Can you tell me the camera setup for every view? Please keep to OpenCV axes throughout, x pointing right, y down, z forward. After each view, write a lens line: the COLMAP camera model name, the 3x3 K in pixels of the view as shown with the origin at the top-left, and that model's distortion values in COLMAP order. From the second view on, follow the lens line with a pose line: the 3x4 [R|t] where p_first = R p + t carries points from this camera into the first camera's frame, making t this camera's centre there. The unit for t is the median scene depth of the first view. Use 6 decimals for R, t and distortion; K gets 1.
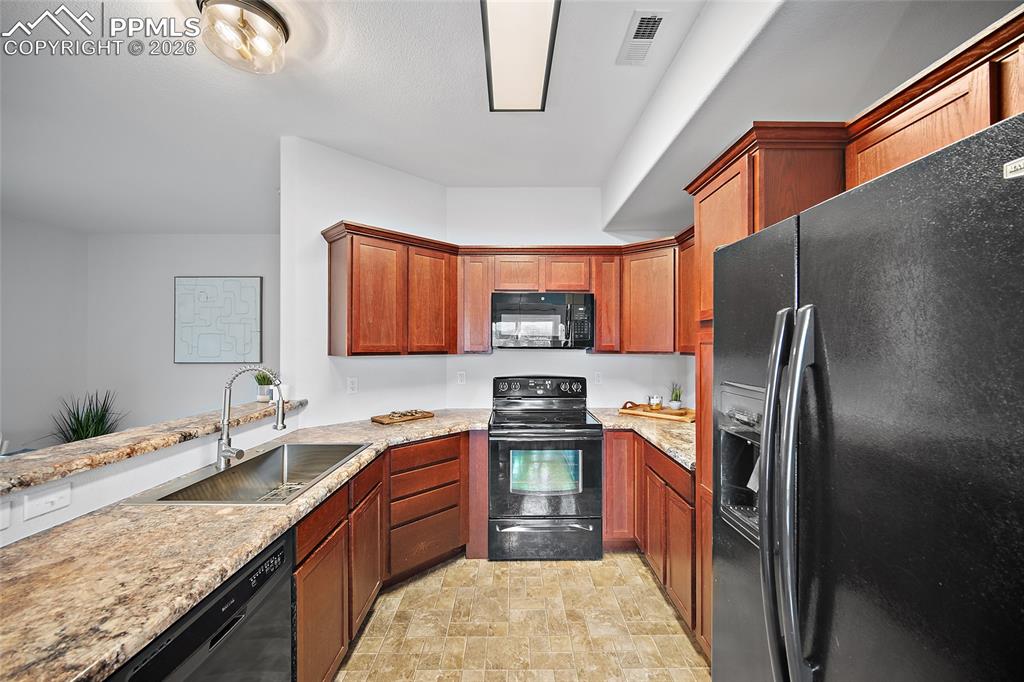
lens RADIAL K [[399.5, 0, 542.9], [0, 399.5, 335.2], [0, 0, 1]] dist [0.005531, -0.000578]
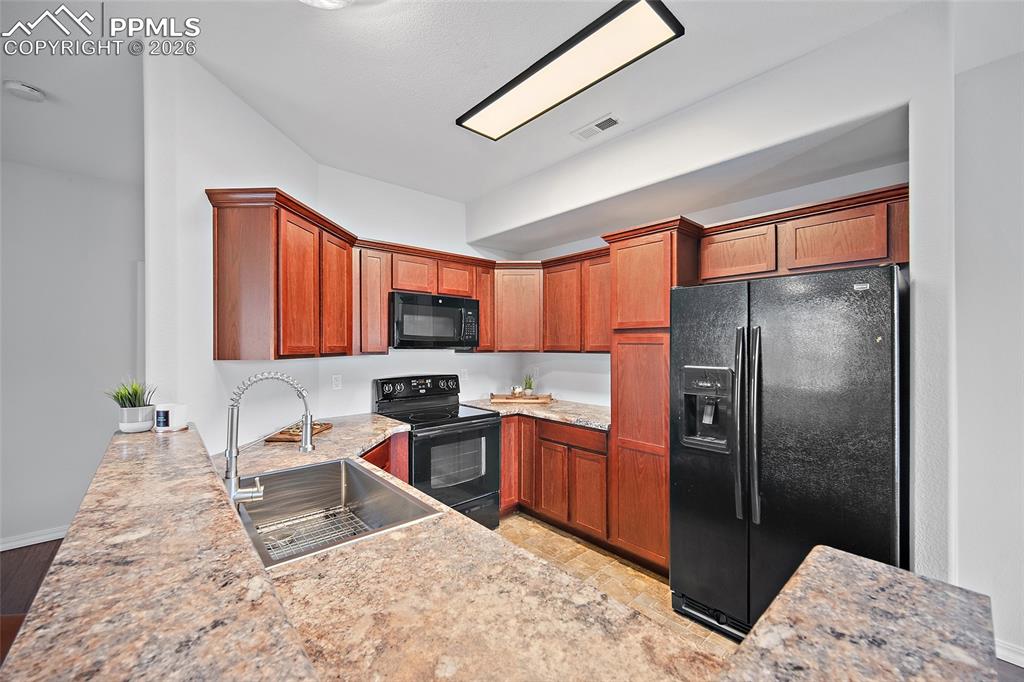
lens RADIAL K [[399.5, 0, 506.5], [0, 399.5, 336.0], [0, 0, 1]] dist [0.005531, -0.000578]
pose [[0.755884, 0.013243, 0.654571, -0.612535], [-0.014754, 0.999886, -0.003192, 0.000585], [-0.654539, -0.007245, 0.755994, 0.096375]]
